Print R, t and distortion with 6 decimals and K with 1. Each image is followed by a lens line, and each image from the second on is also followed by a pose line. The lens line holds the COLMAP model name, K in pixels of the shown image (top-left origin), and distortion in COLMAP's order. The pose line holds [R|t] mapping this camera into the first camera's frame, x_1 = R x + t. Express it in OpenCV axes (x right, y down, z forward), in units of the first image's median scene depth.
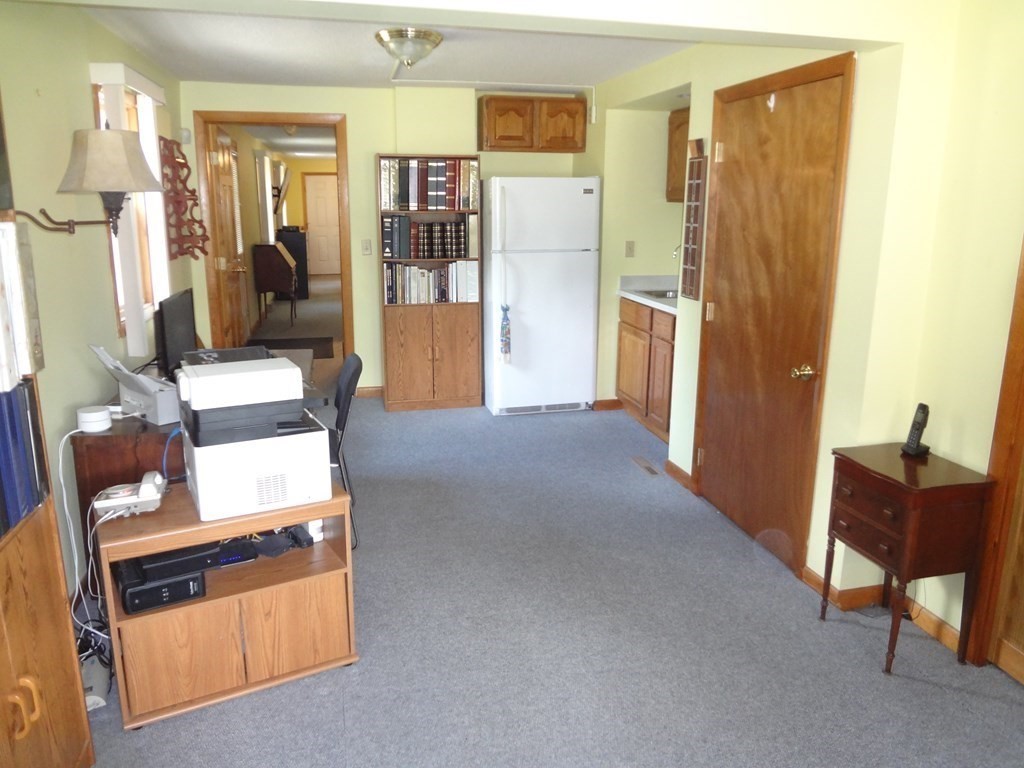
lens RADIAL K [[769.4, 0, 513.3], [0, 769.4, 379.5], [0, 0, 1]] dist [-0.001954, -0.000961]
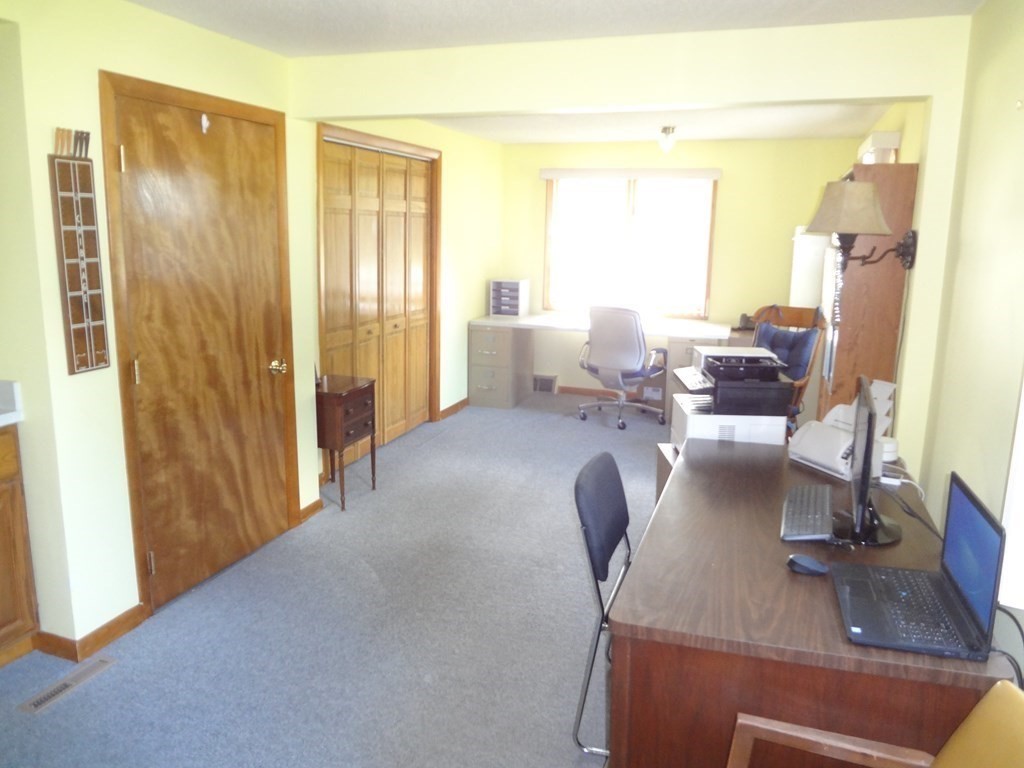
lens RADIAL K [[769.4, 0, 512.8], [0, 769.4, 384.8], [0, 0, 1]] dist [-0.001954, -0.000961]
pose [[-0.848860, -0.133154, 0.511572, -0.431433], [0.092800, 0.915190, 0.392194, -0.328711], [-0.520408, 0.380392, -0.764511, 1.357560]]
